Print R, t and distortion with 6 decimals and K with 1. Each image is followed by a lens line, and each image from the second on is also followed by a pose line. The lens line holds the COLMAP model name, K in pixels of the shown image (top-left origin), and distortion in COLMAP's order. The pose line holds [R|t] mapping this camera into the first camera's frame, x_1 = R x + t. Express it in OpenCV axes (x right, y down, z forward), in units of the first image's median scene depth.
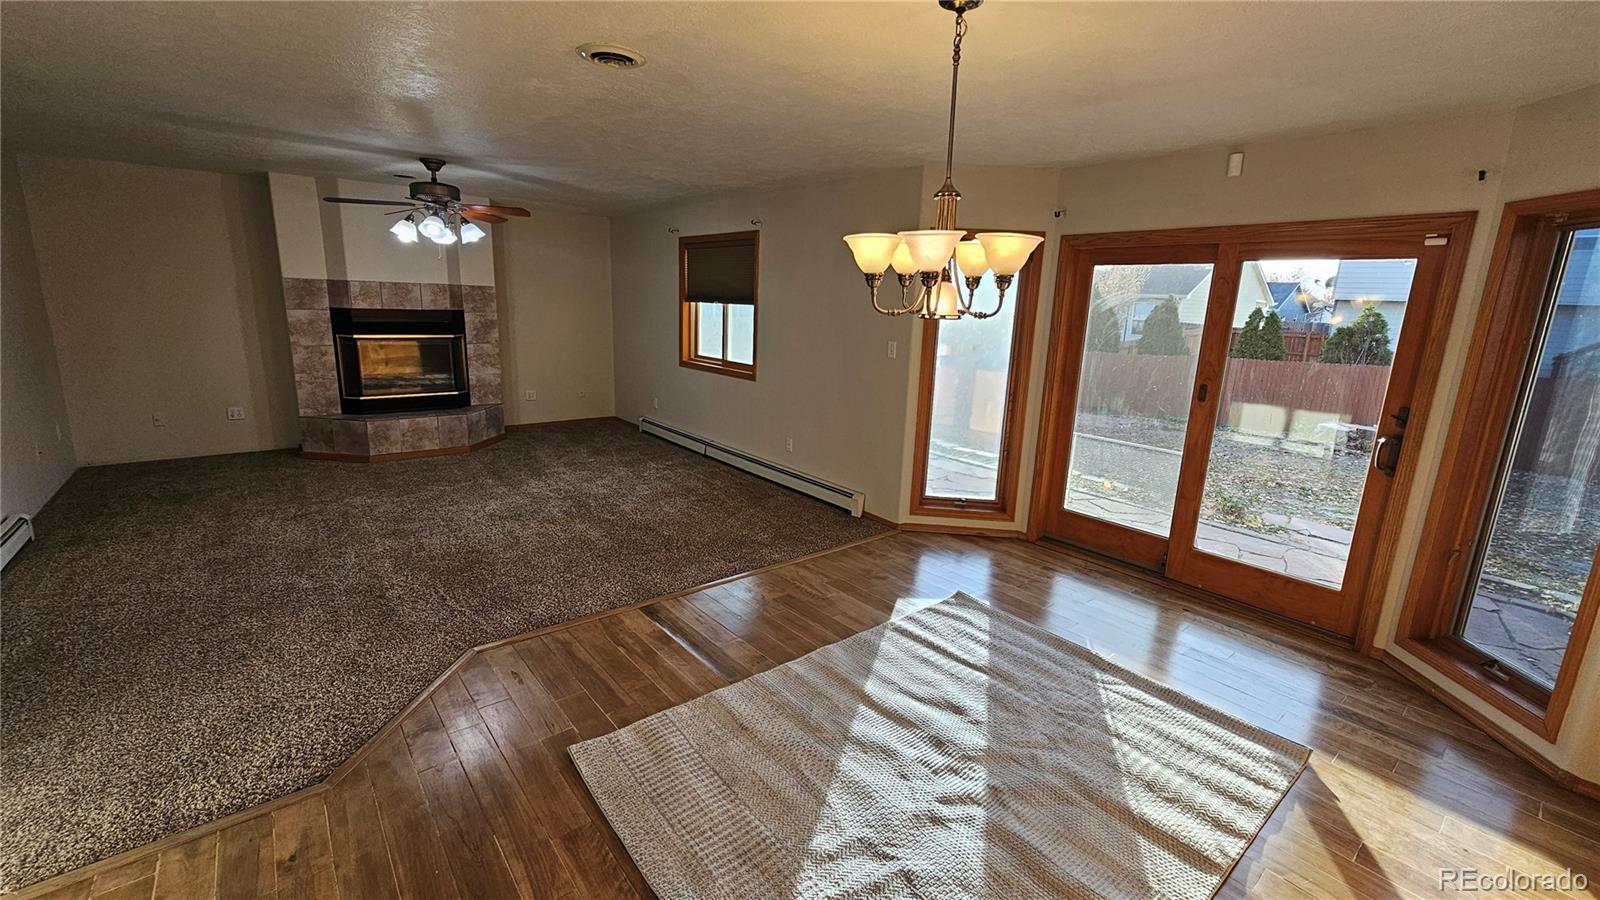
lens RADIAL K [[651.2, 0, 809.8], [0, 651.2, 444.6], [0, 0, 1]] dist [-0.001976, 0.000472]
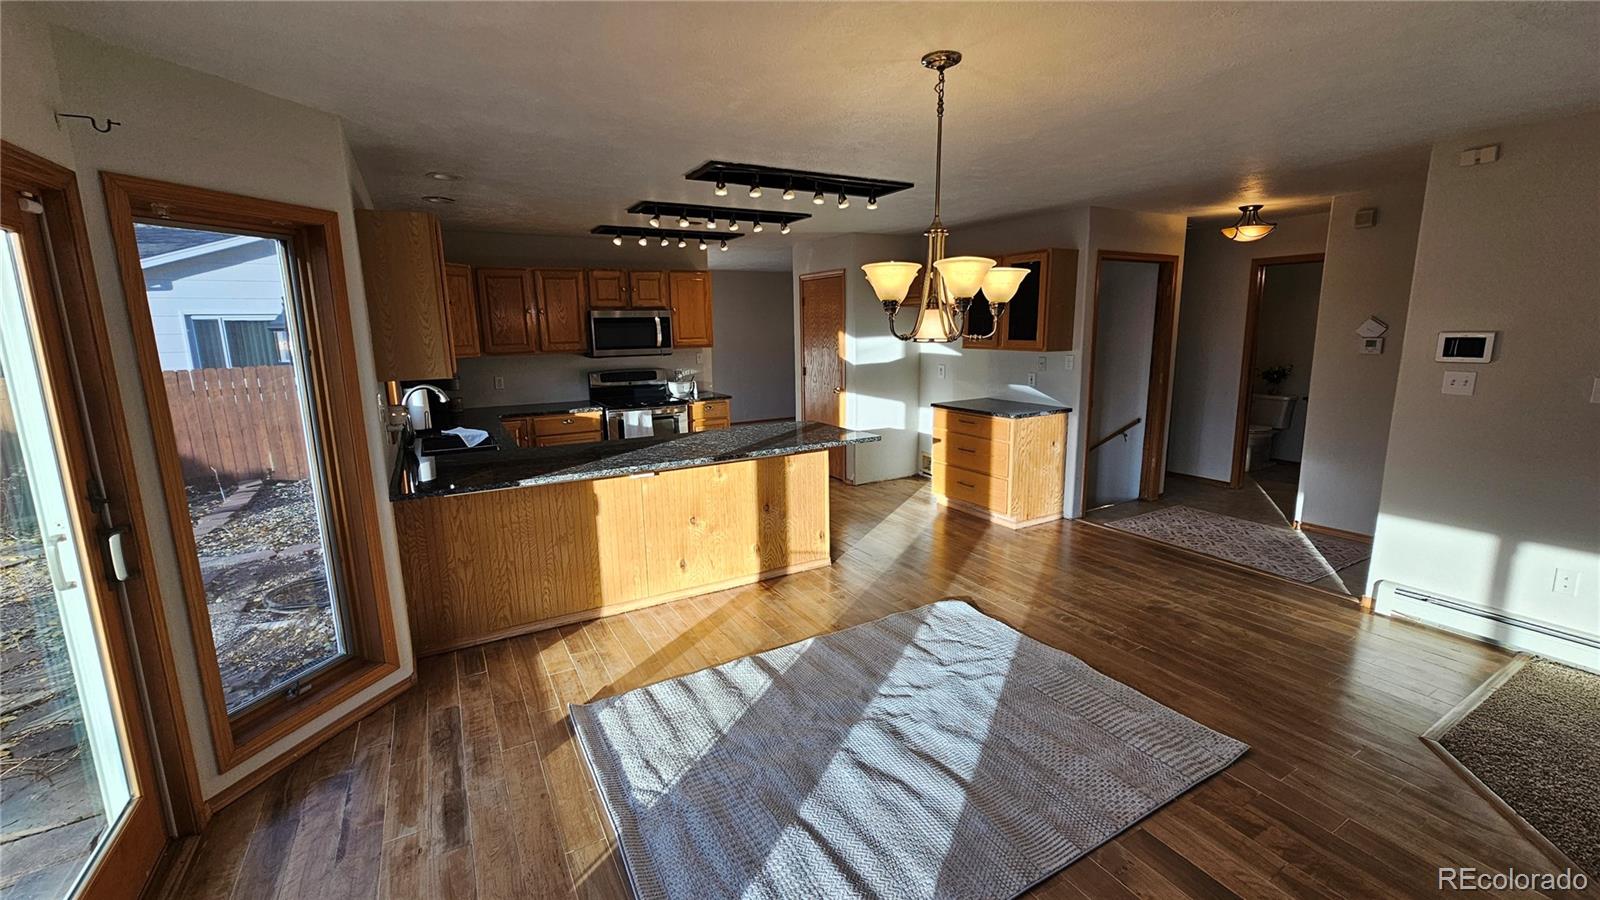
lens RADIAL K [[651.2, 0, 811.1], [0, 651.2, 443.7], [0, 0, 1]] dist [-0.001976, 0.000472]
pose [[-0.985905, -0.053399, 0.158554, 0.089055], [0.012981, 0.920424, 0.390706, -0.188884], [-0.166800, 0.387257, -0.906758, 0.845682]]
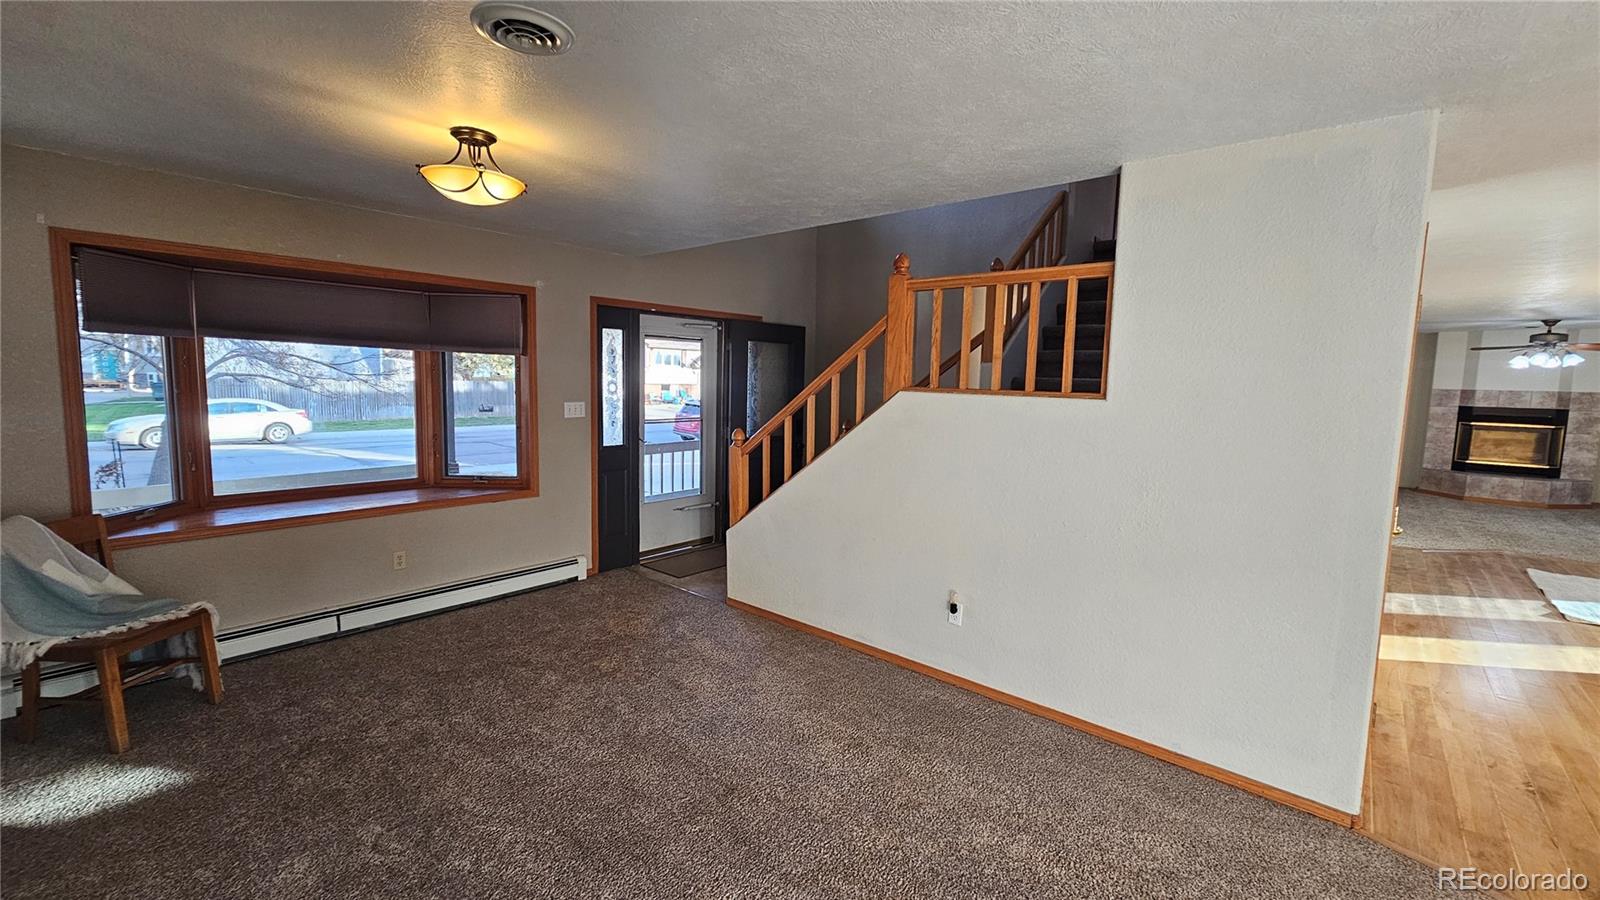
lens RADIAL K [[651.2, 0, 809.2], [0, 651.2, 442.7], [0, 0, 1]] dist [-0.001976, 0.000472]
pose [[0.164908, 0.063335, -0.984273, 0.722400], [-0.228168, 0.973316, 0.024402, 0.251085], [0.959555, 0.220555, 0.174959, -0.989539]]
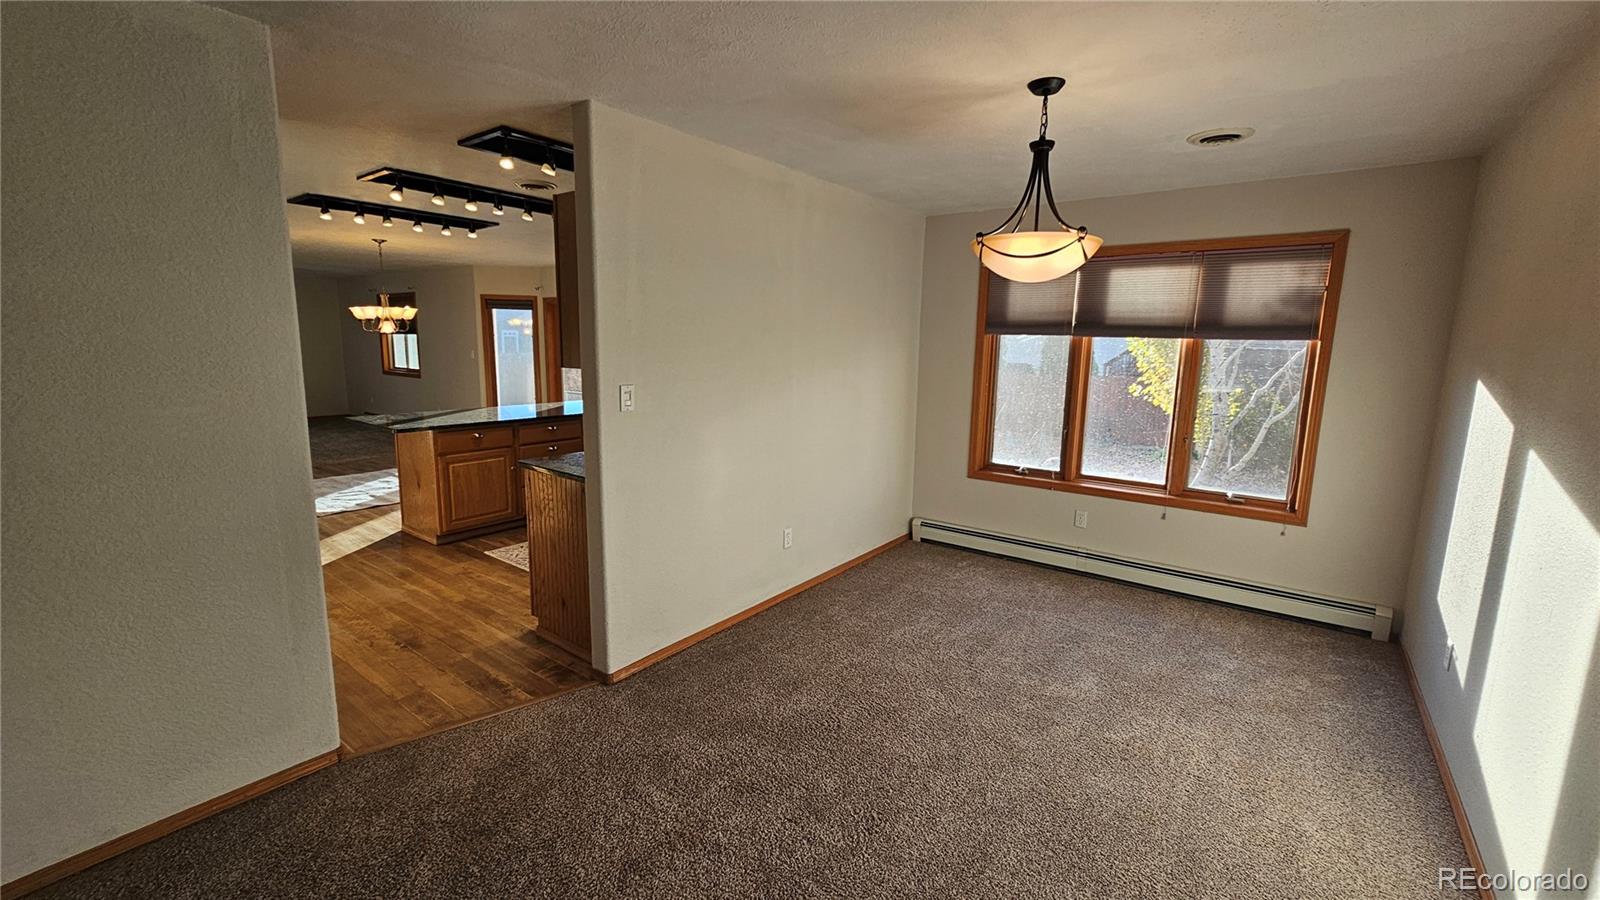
lens RADIAL K [[651.2, 0, 807.6], [0, 651.2, 442.8], [0, 0, 1]] dist [-0.001976, 0.000472]
pose [[0.971979, -0.055763, 0.228358, 0.583694], [0.068270, 0.996548, -0.047235, 0.257153], [-0.224936, 0.061502, 0.972431, -1.024793]]
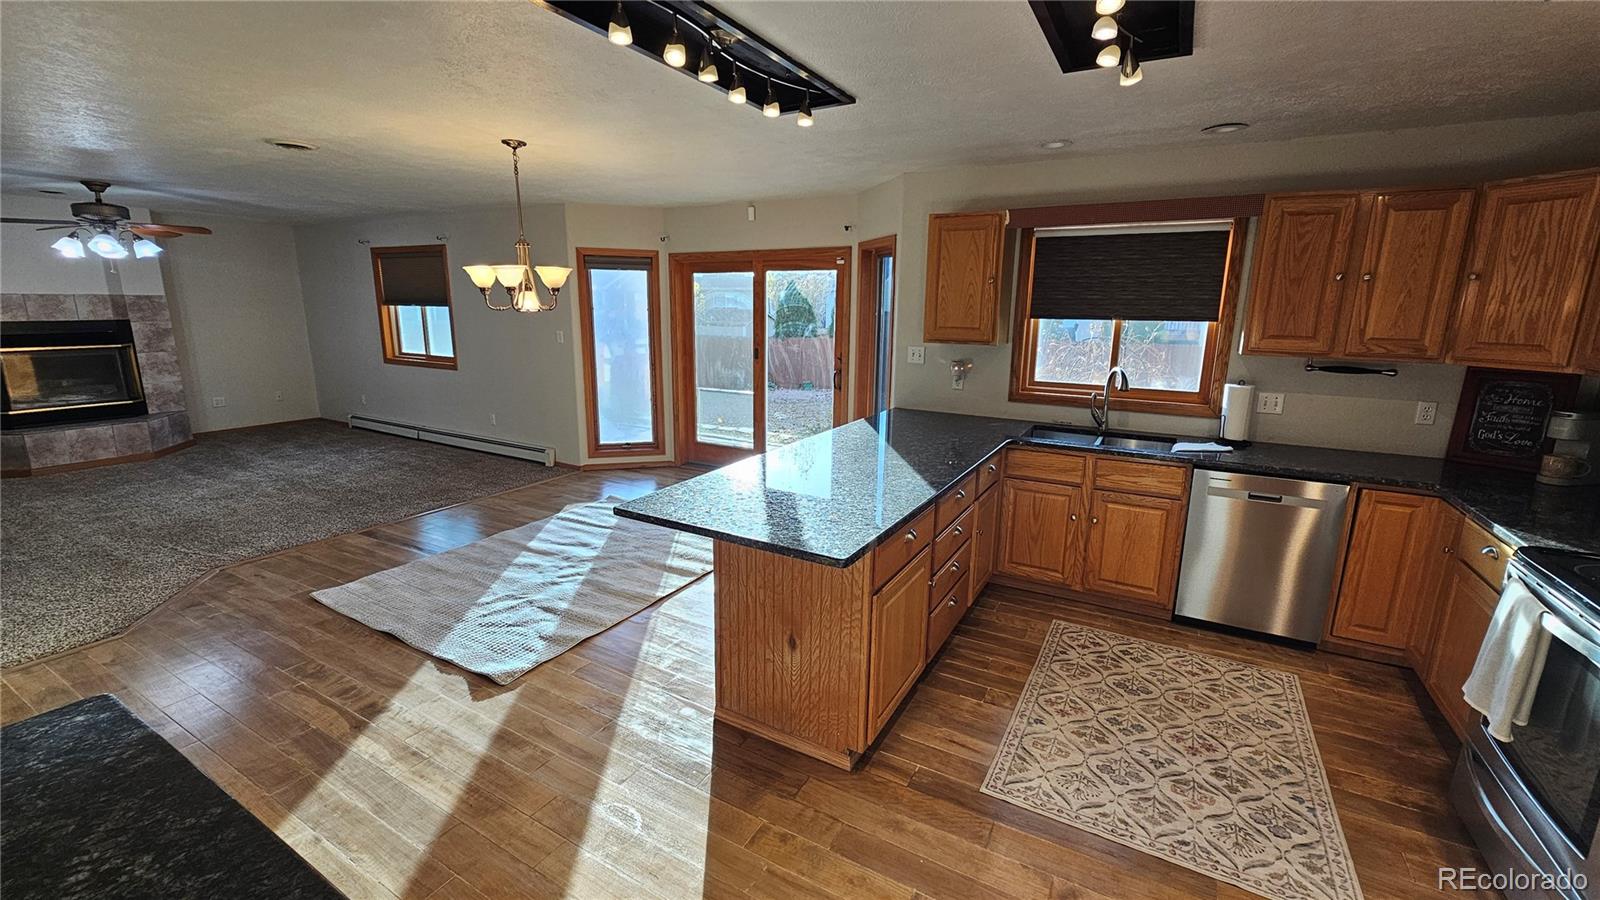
lens RADIAL K [[651.2, 0, 809.0], [0, 651.2, 443.1], [0, 0, 1]] dist [-0.001976, 0.000472]
pose [[0.933342, -0.100068, 0.344760, 0.107769], [0.099020, 0.994870, 0.020696, 0.085595], [-0.345063, 0.014821, 0.938463, -0.390991]]
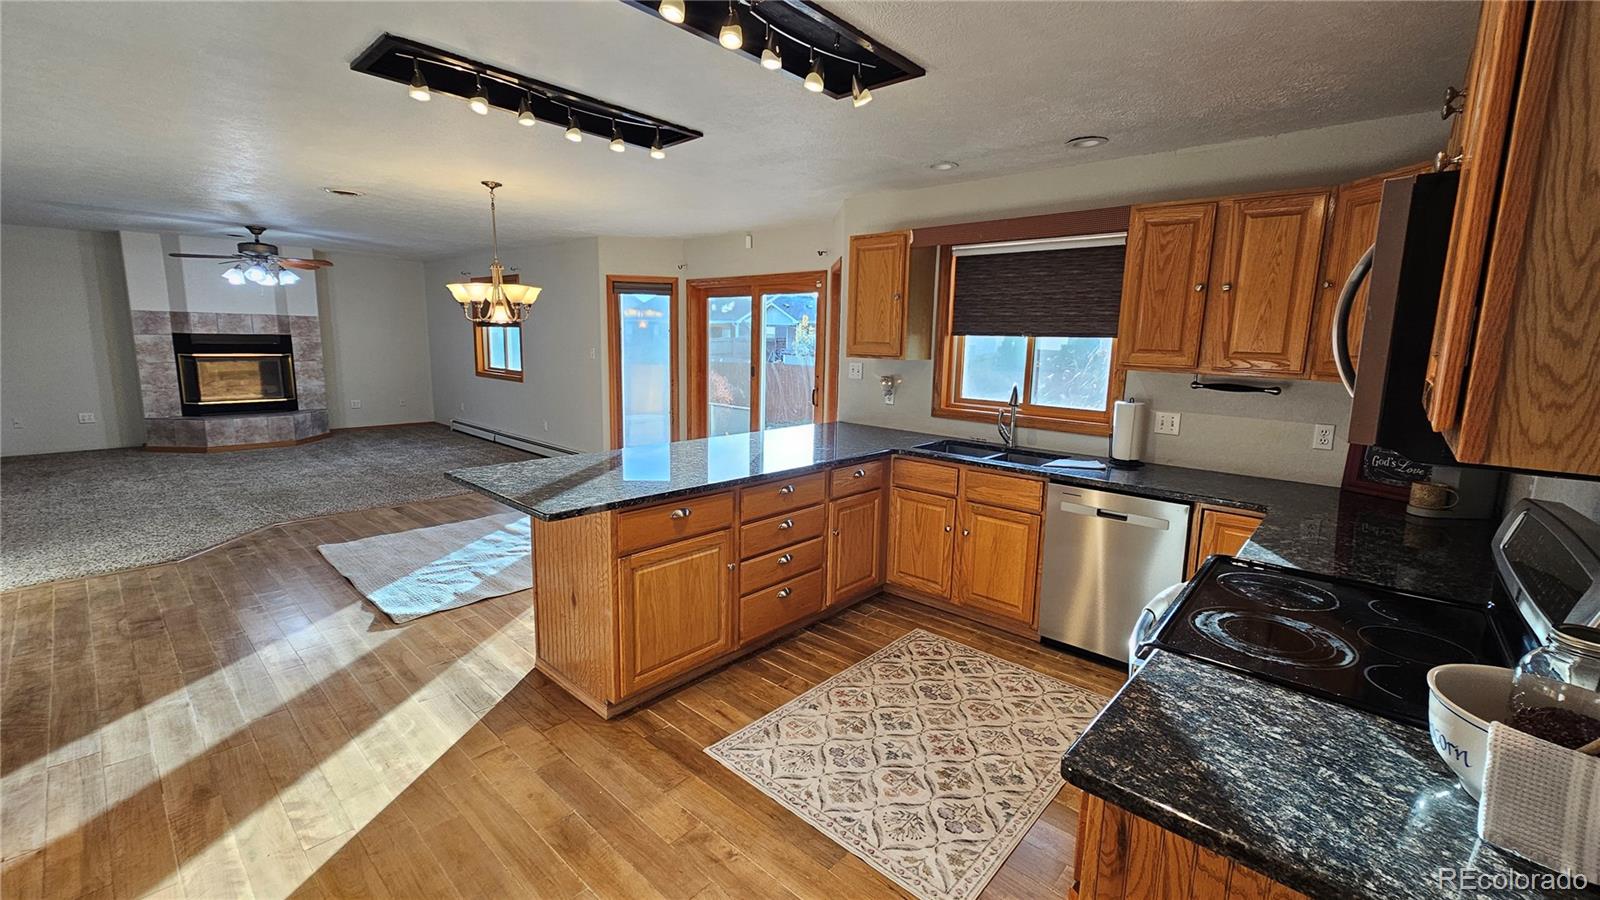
lens RADIAL K [[651.2, 0, 812.2], [0, 651.2, 442.6], [0, 0, 1]] dist [-0.001976, 0.000472]
pose [[0.988155, -0.037046, 0.148917, 0.356717], [0.044696, 0.997830, -0.048357, 0.141593], [-0.146803, 0.054440, 0.987667, -0.505663]]
